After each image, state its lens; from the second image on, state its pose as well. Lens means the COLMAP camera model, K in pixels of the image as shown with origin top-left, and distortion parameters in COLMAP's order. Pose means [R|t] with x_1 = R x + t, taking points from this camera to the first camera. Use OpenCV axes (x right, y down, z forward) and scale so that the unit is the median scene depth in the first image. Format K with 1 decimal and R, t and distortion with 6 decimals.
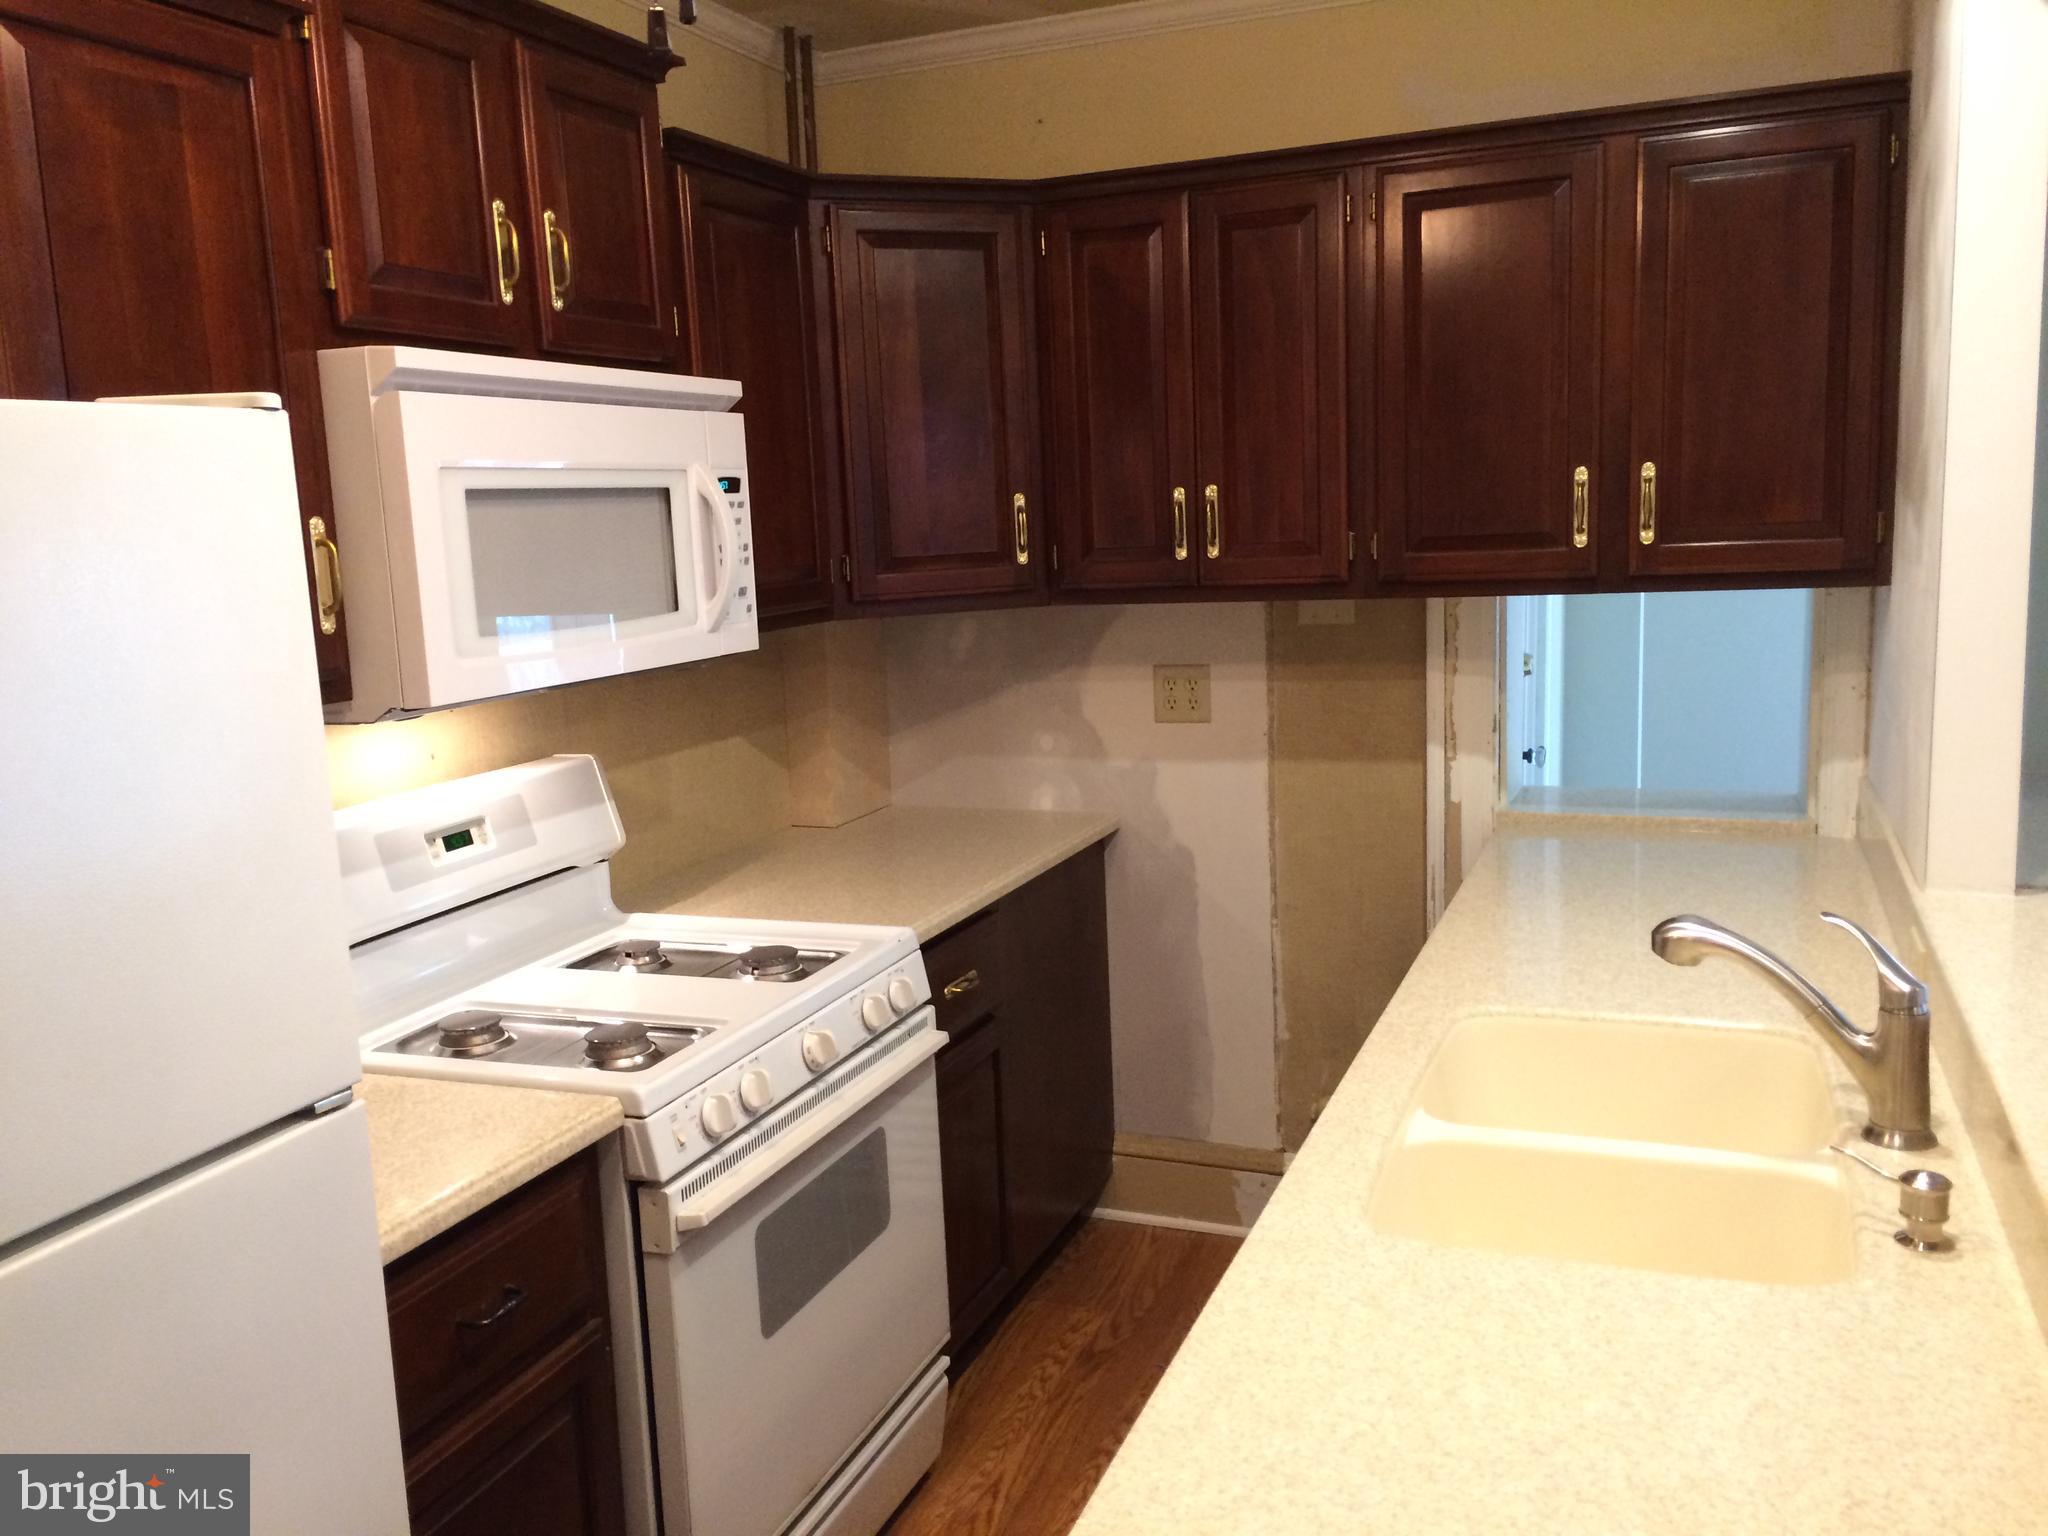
lens RADIAL K [[1744.0, 0, 1024.0], [0, 1744.0, 768.0], [0, 0, 1]] dist [0.076736, -0.092618]
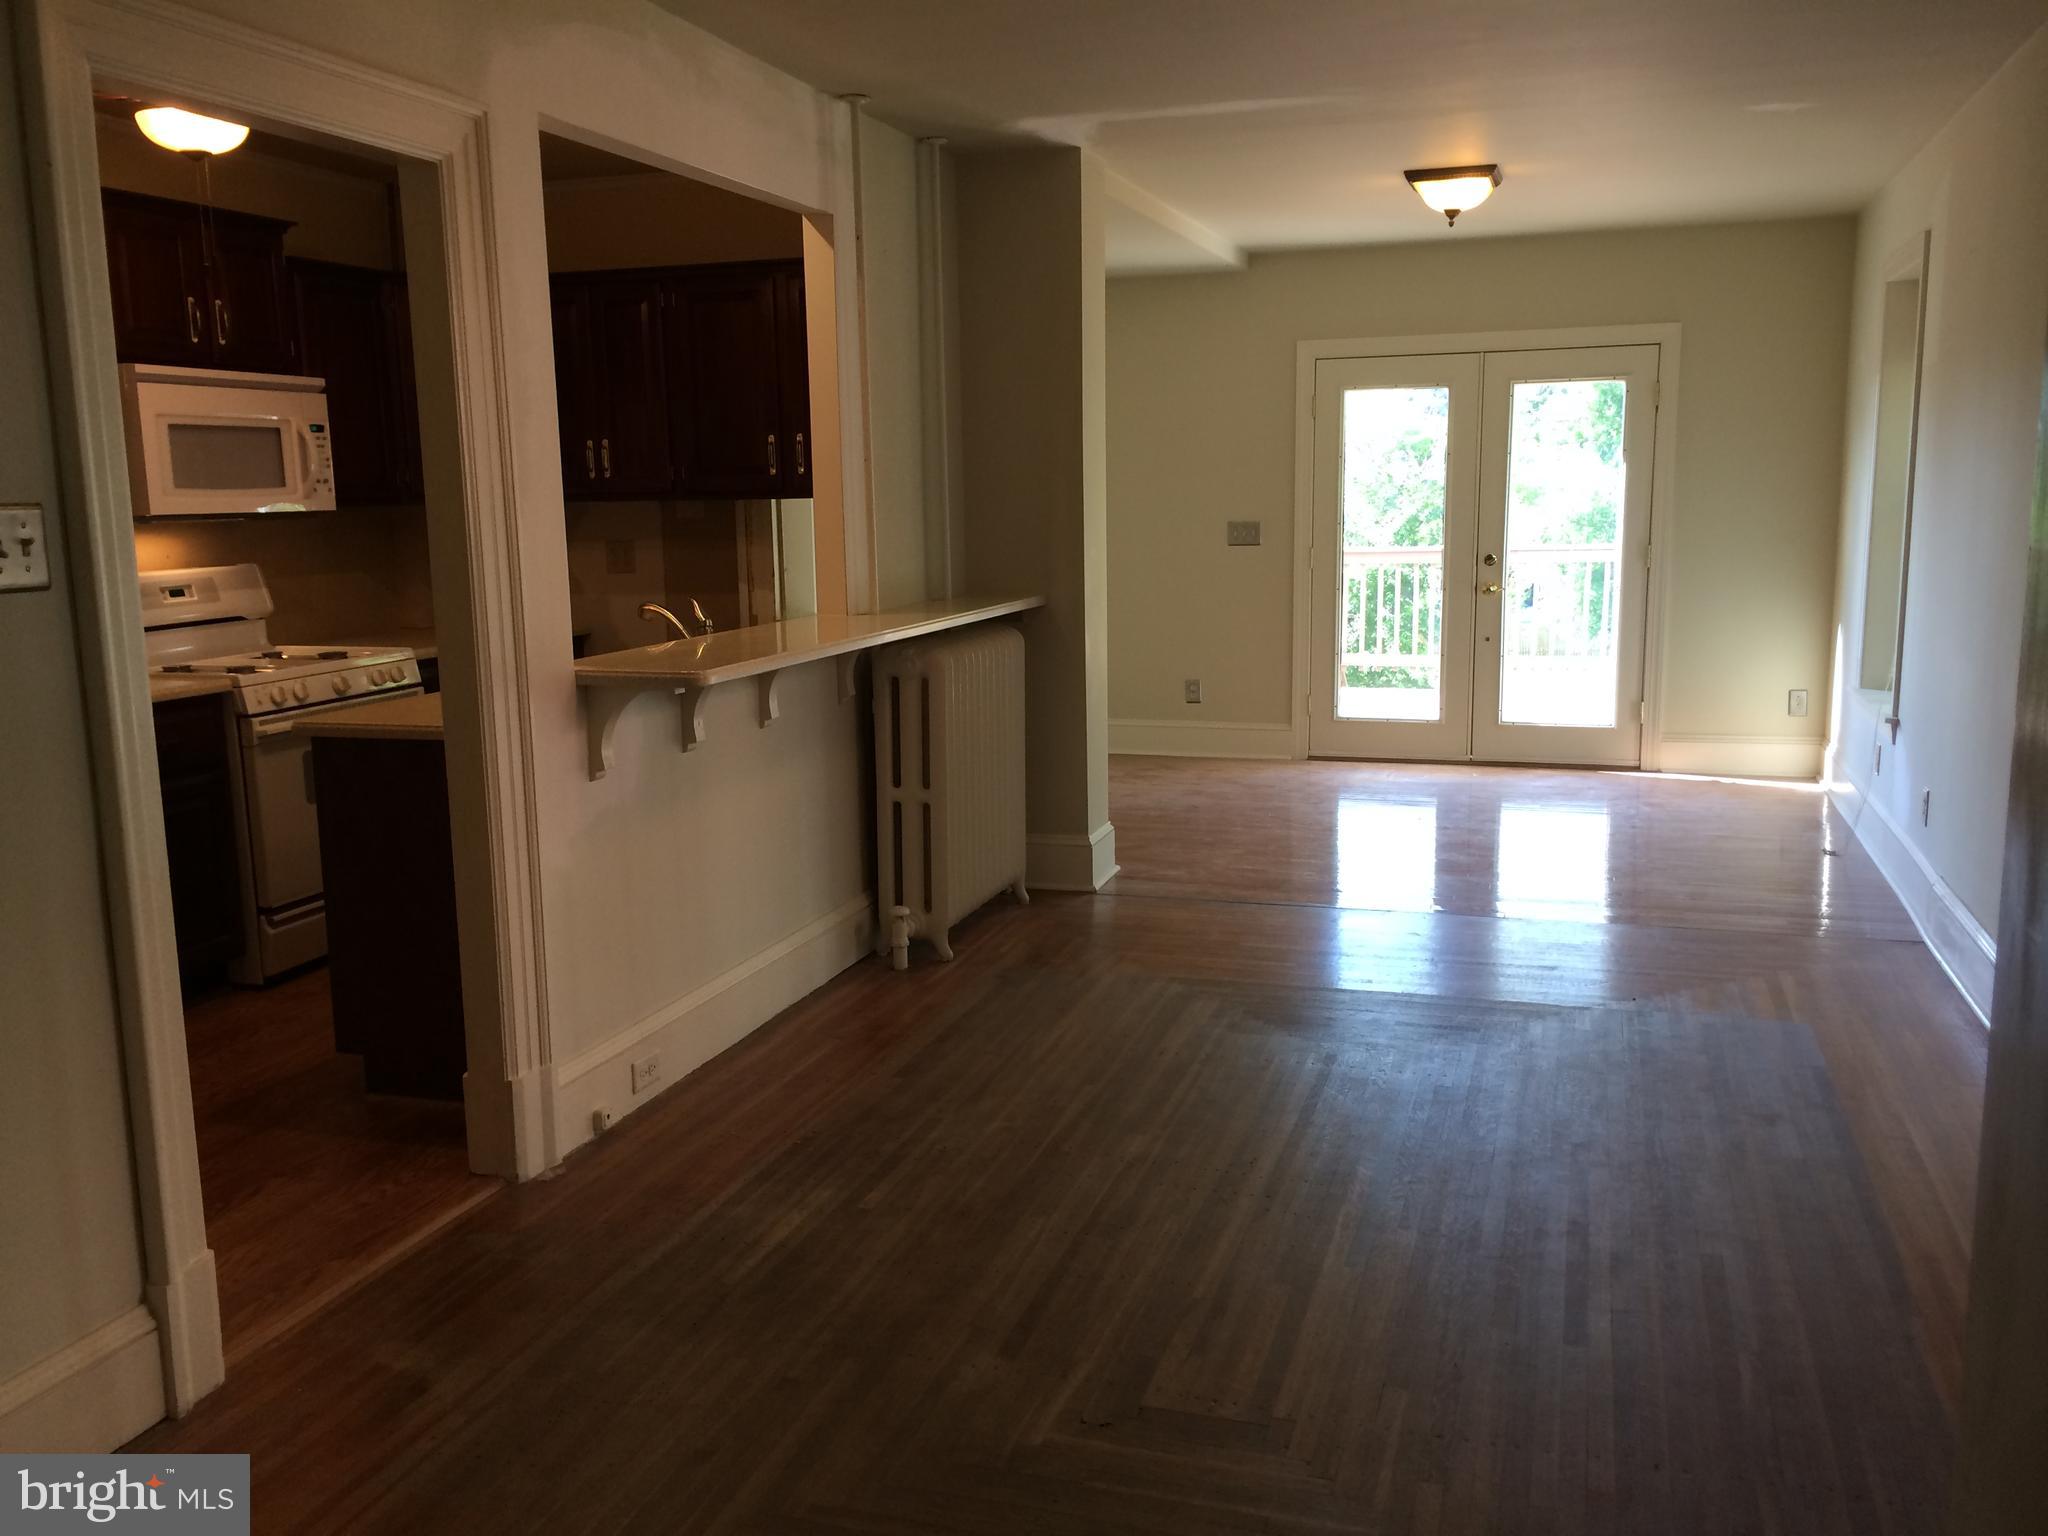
lens RADIAL K [[1744.0, 0, 1024.0], [0, 1744.0, 768.0], [0, 0, 1]] dist [0.076736, -0.092618]
pose [[0.997863, 0.012572, 0.064123, 0.530499], [-0.013242, 0.999862, 0.010040, 0.204889], [-0.063988, -0.010868, 0.997892, -1.124503]]
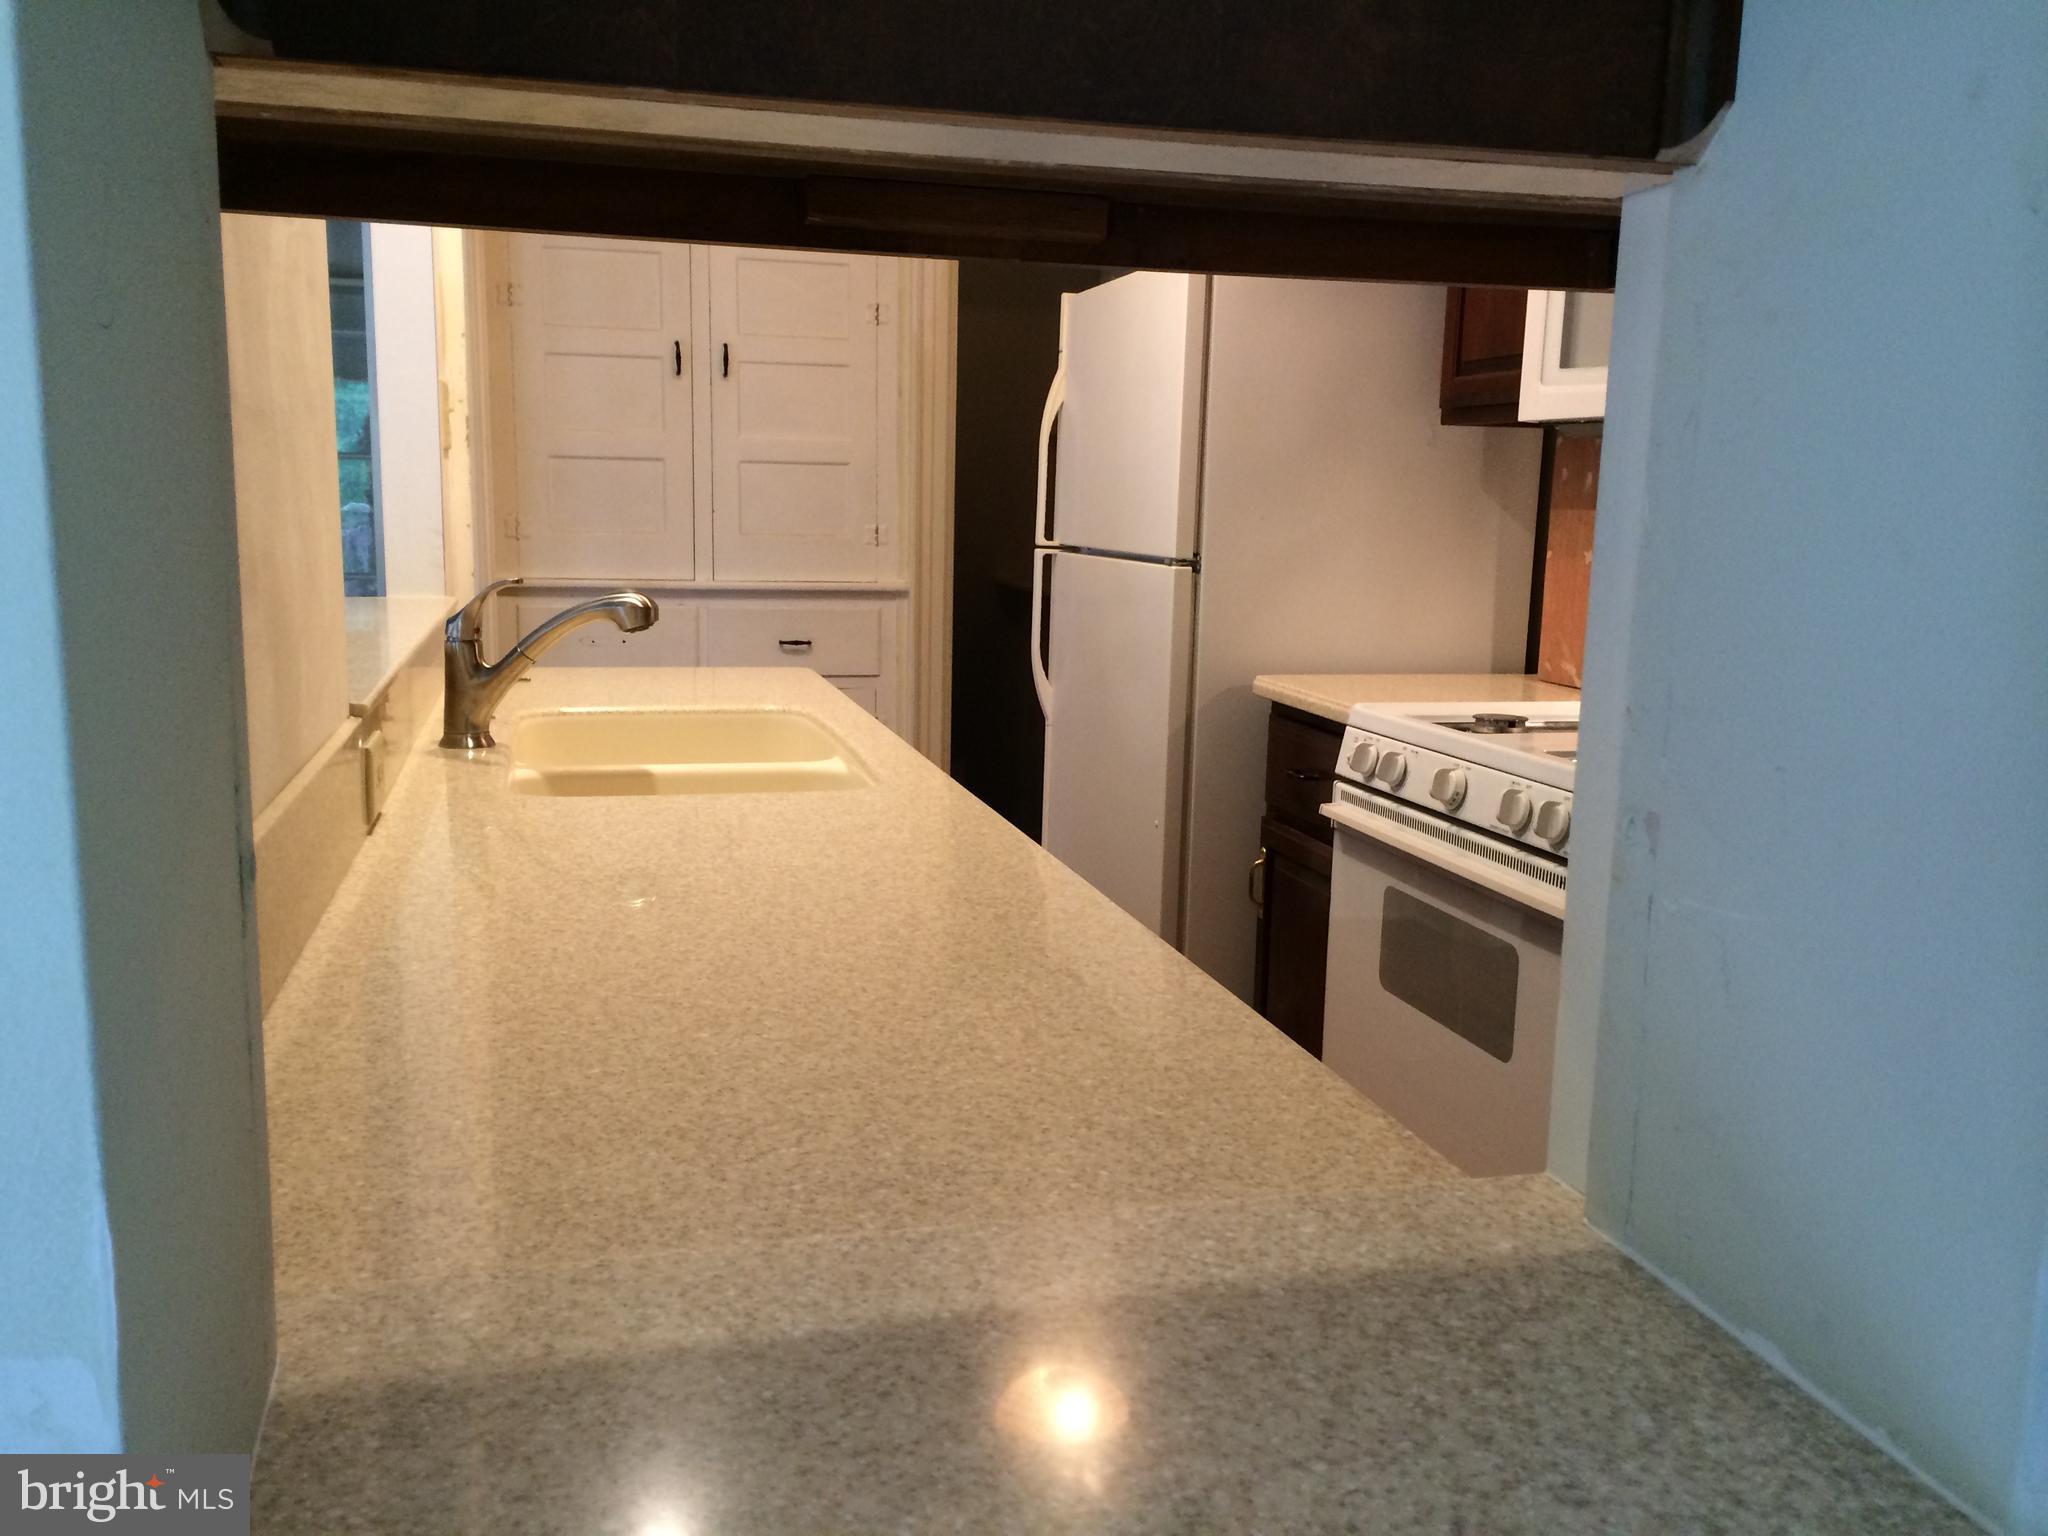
lens RADIAL K [[1744.0, 0, 1024.0], [0, 1744.0, 768.0], [0, 0, 1]] dist [0.076736, -0.092618]
pose [[-0.810785, 0.115081, -0.573920, 0.582774], [-0.078146, 0.950425, 0.300975, -0.118913], [0.580105, 0.288876, -0.761596, 1.428100]]
